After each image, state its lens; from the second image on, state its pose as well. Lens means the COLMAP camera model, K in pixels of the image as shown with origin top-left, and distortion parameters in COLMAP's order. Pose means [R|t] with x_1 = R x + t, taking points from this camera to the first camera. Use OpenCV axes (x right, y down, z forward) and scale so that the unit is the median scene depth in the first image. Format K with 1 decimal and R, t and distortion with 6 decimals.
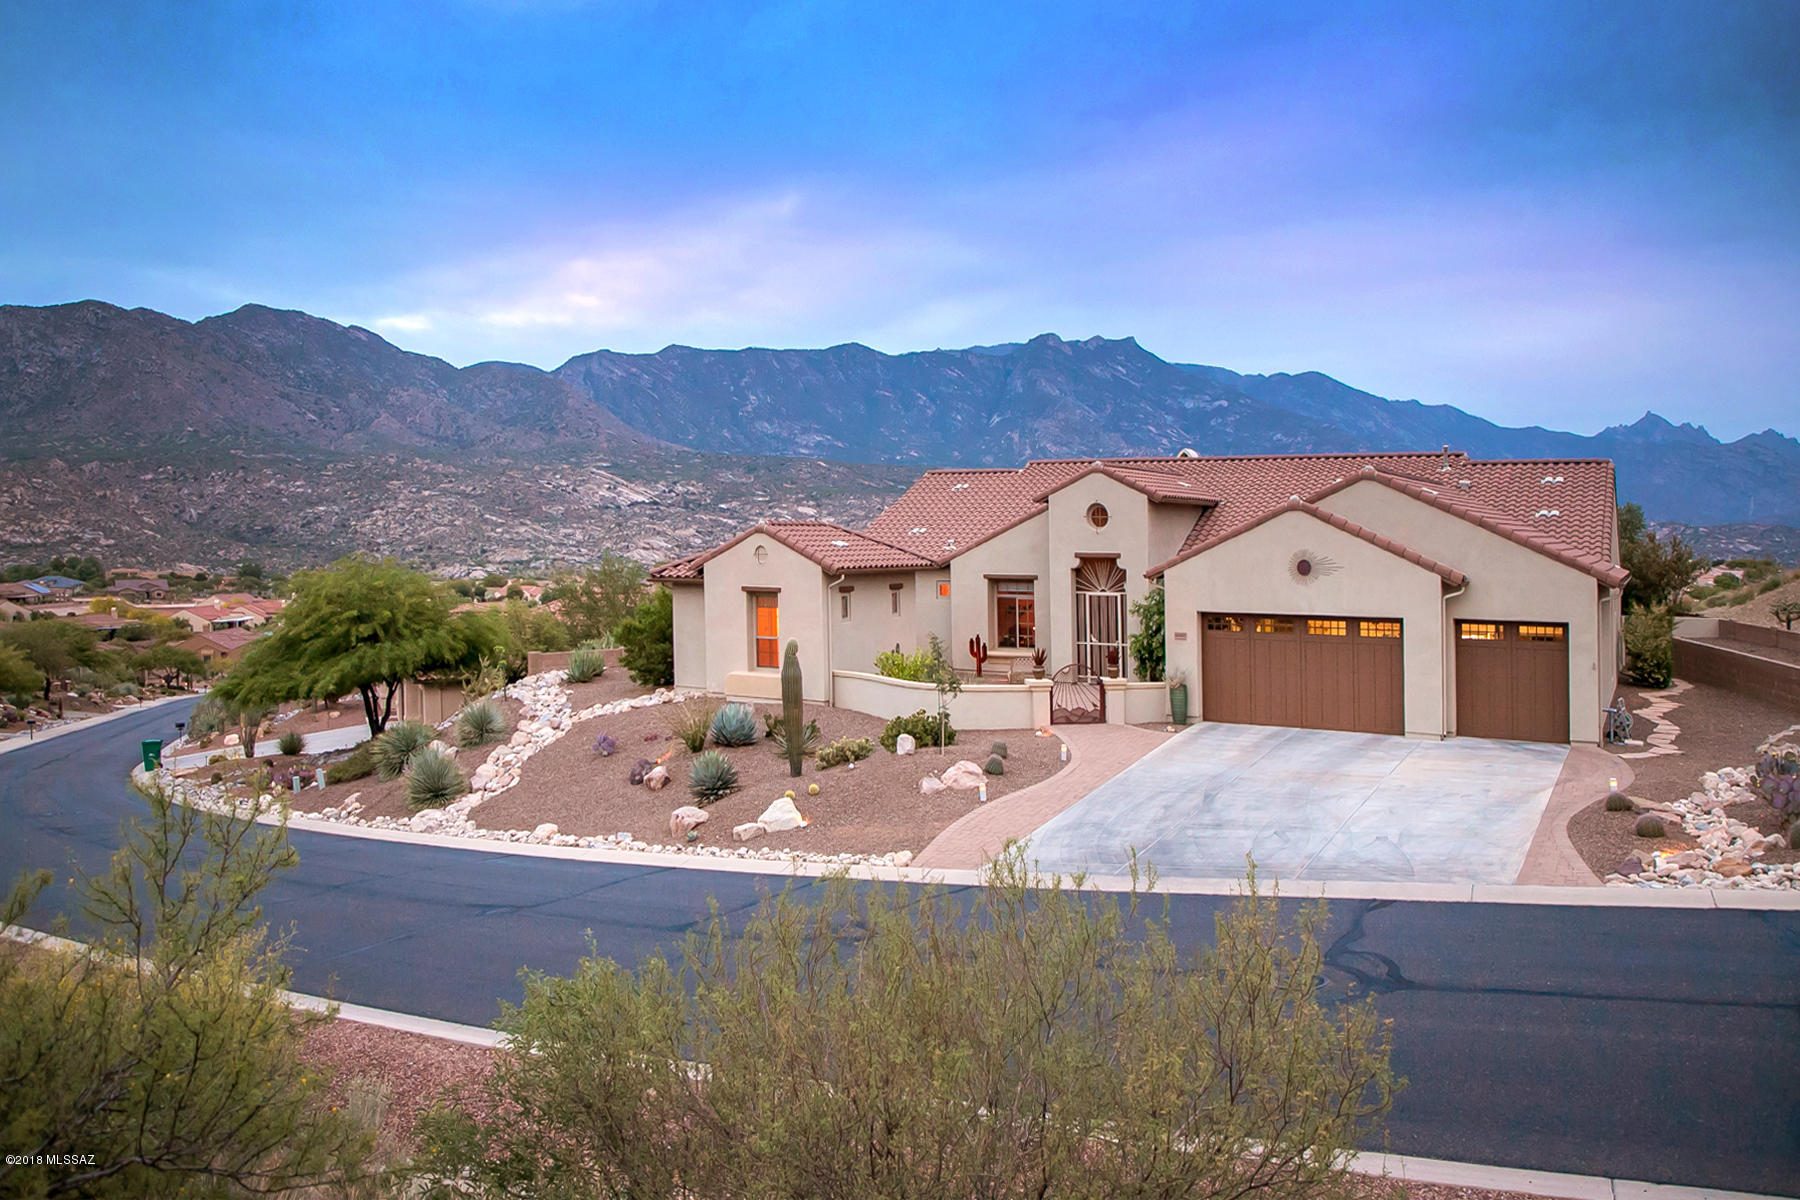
lens RADIAL K [[1062.6, 0, 883.3], [0, 1062.6, 587.3], [0, 0, 1]] dist [-0.041711, 0.017197]
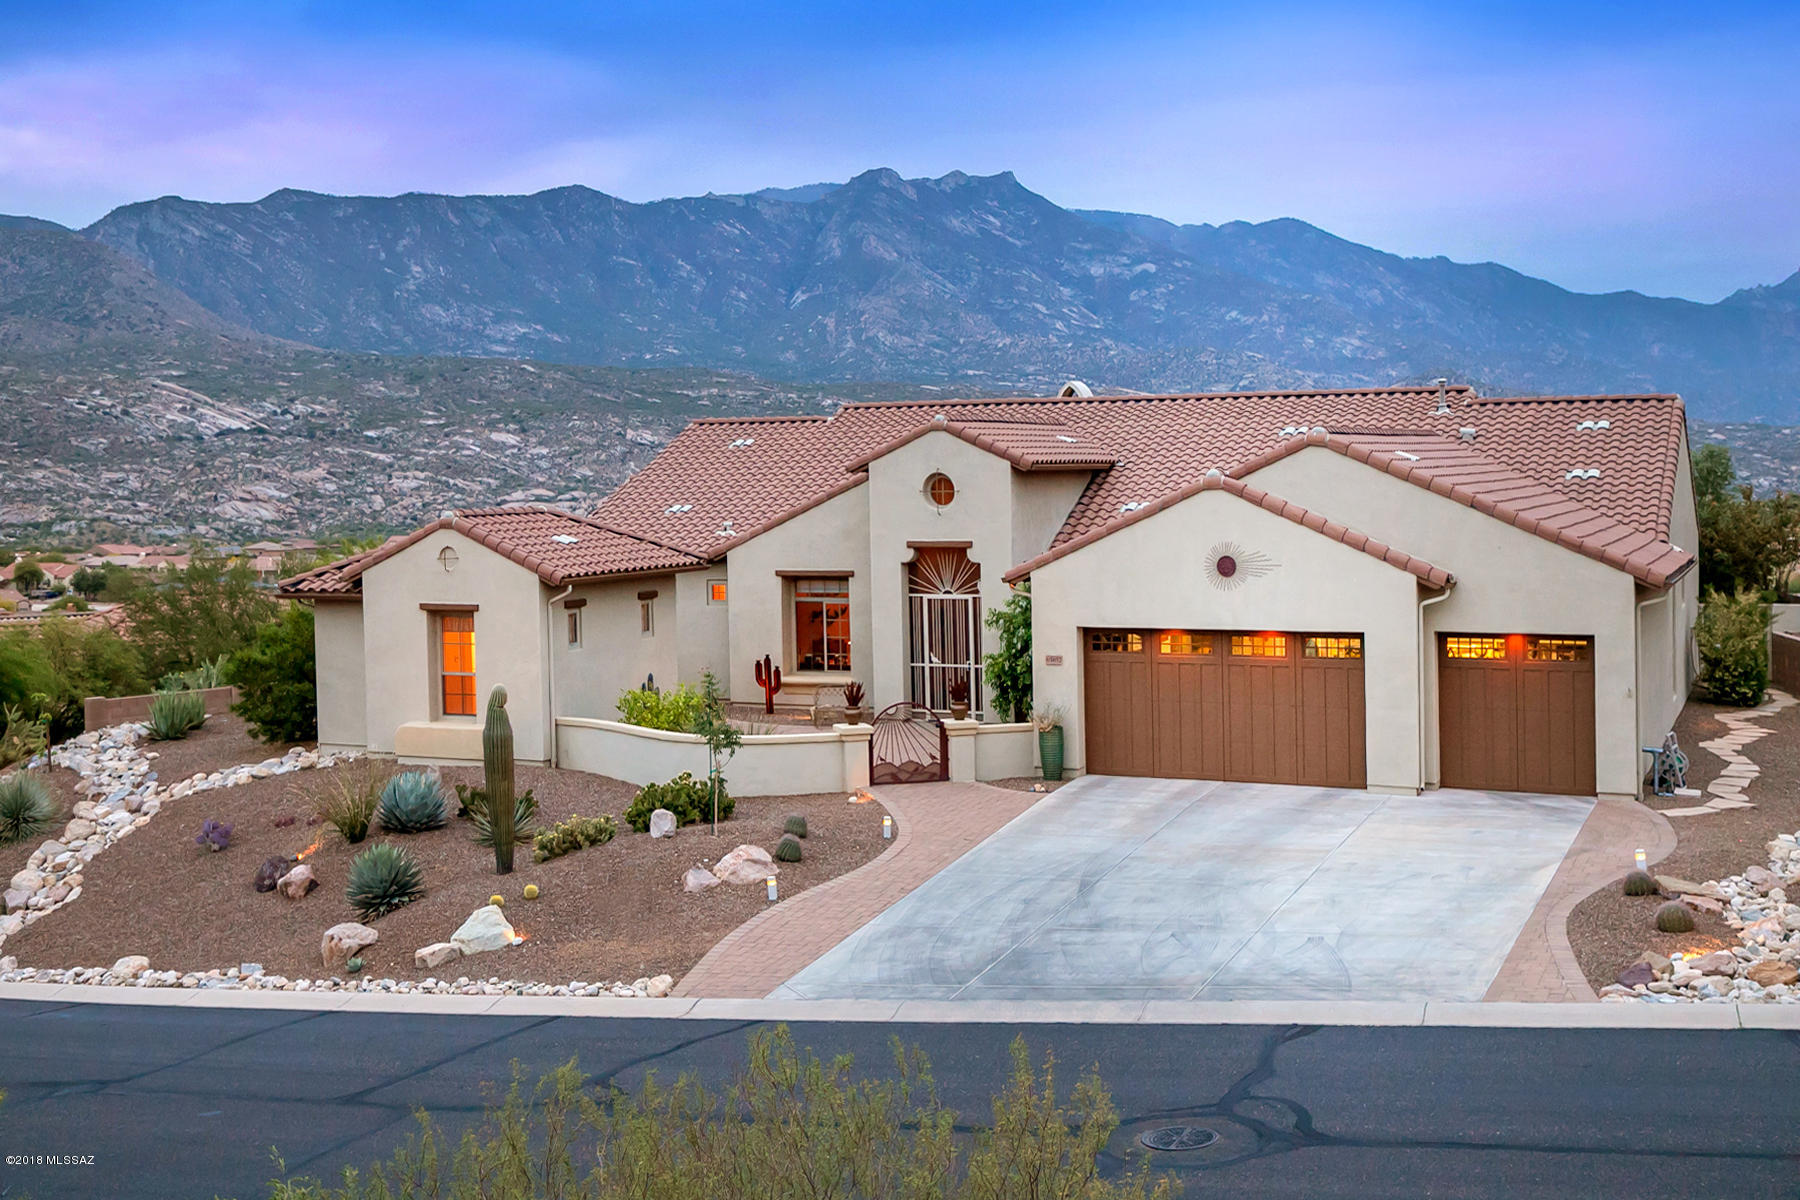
lens RADIAL K [[2090.9, 0, 891.3], [0, 2090.9, 606.5], [0, 0, 1]] dist [0.075451, 0.000000]
pose [[0.991345, -0.008244, 0.131025, -0.009250], [-0.008808, 0.991601, 0.129037, -0.169026], [-0.130988, -0.129074, 0.982946, -0.353188]]
